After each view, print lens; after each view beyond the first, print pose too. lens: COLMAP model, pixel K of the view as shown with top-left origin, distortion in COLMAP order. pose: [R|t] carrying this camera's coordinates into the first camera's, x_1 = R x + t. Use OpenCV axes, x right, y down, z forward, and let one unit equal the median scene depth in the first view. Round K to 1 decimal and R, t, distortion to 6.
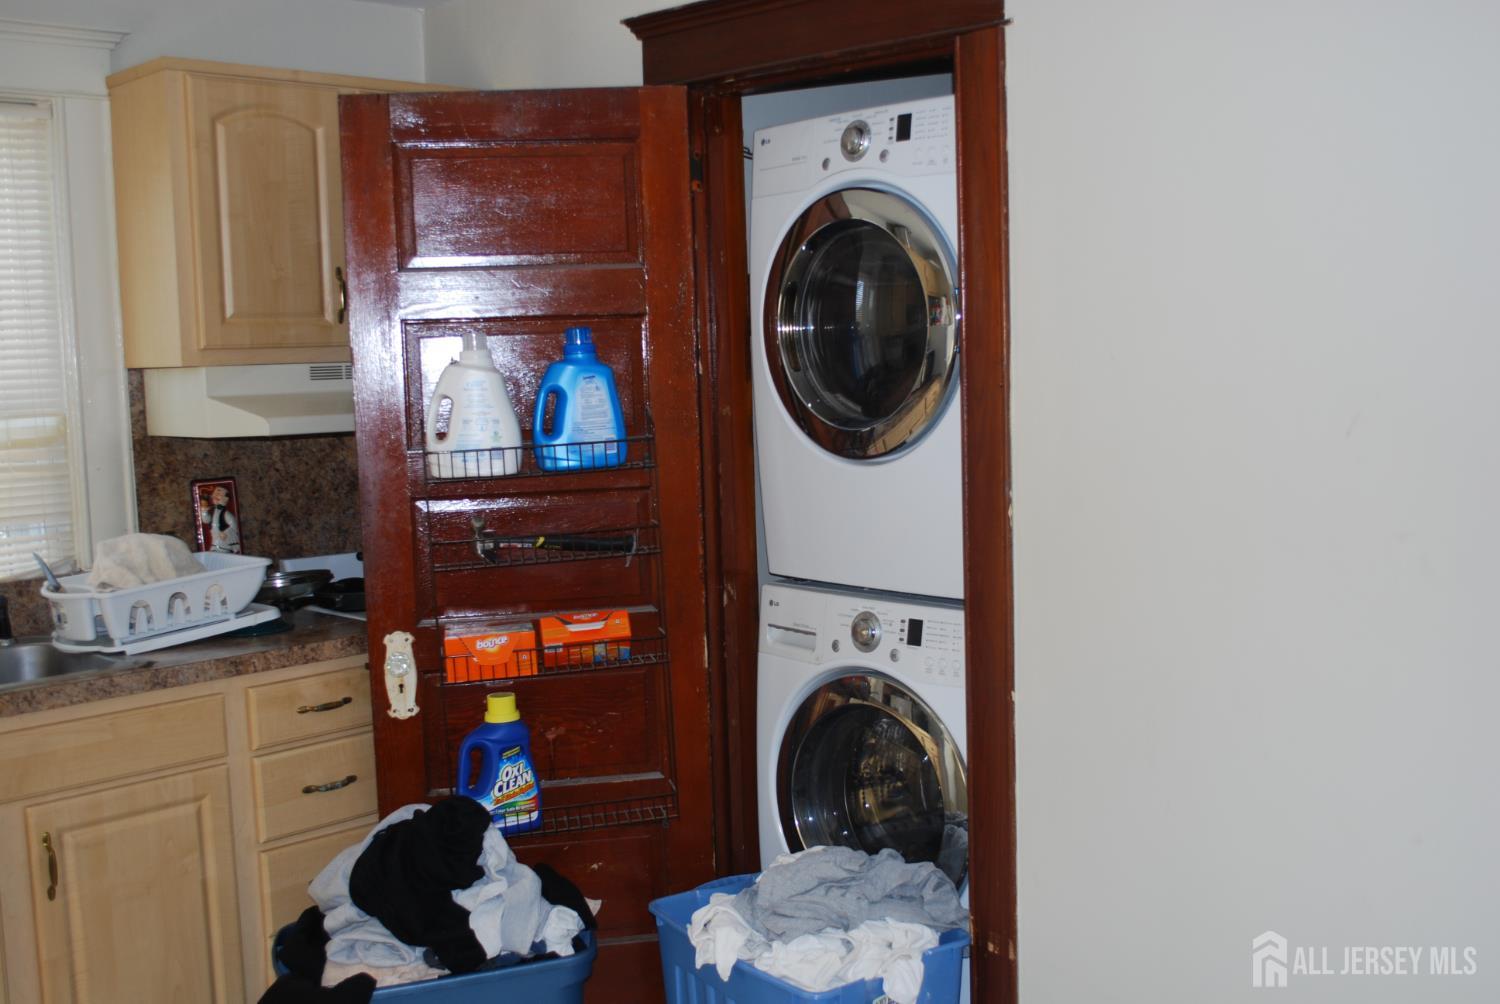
lens RADIAL K [[1555.2, 0, 750.0], [0, 1555.2, 502.0], [0, 0, 1]] dist [-0.073082, 0.009749]
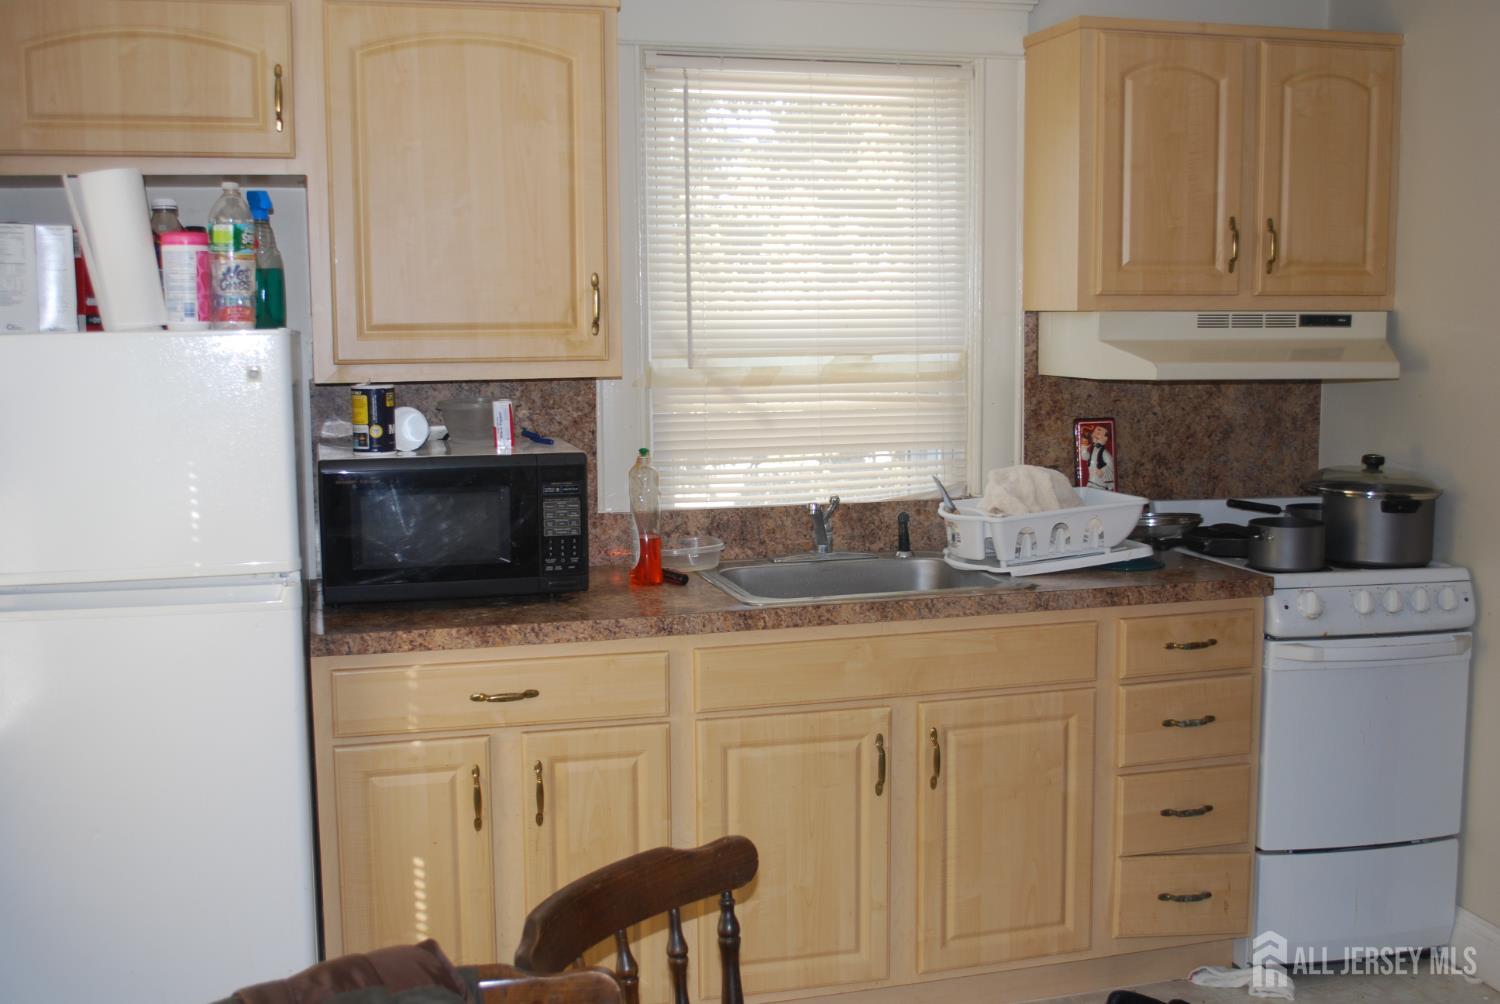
lens RADIAL K [[1555.2, 0, 750.0], [0, 1555.2, 502.0], [0, 0, 1]] dist [-0.073082, 0.009749]
pose [[0.869479, 0.080482, -0.487369, -0.035369], [-0.064693, 0.996693, 0.049175, 0.005279], [0.489715, -0.011227, 0.871810, -0.039365]]
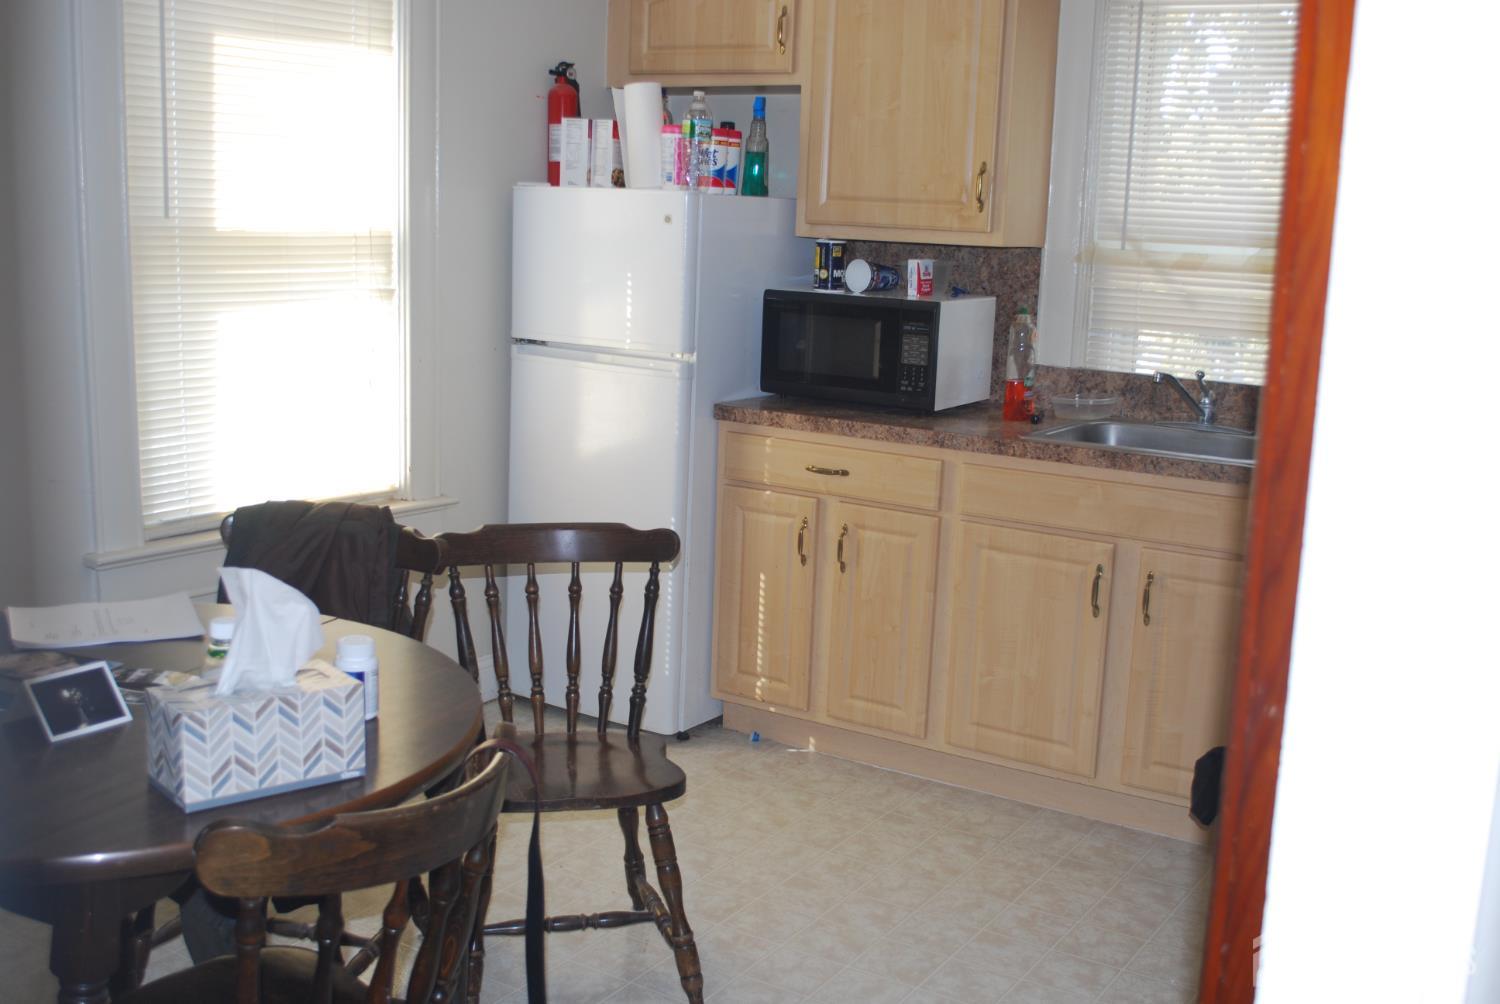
lens RADIAL K [[1555.2, 0, 750.0], [0, 1555.2, 502.0], [0, 0, 1]] dist [-0.073082, 0.009749]
pose [[0.232954, 0.222414, -0.946712, 0.564935], [-0.138681, 0.971144, 0.194029, -0.035057], [0.962549, 0.086091, 0.257077, 0.301455]]
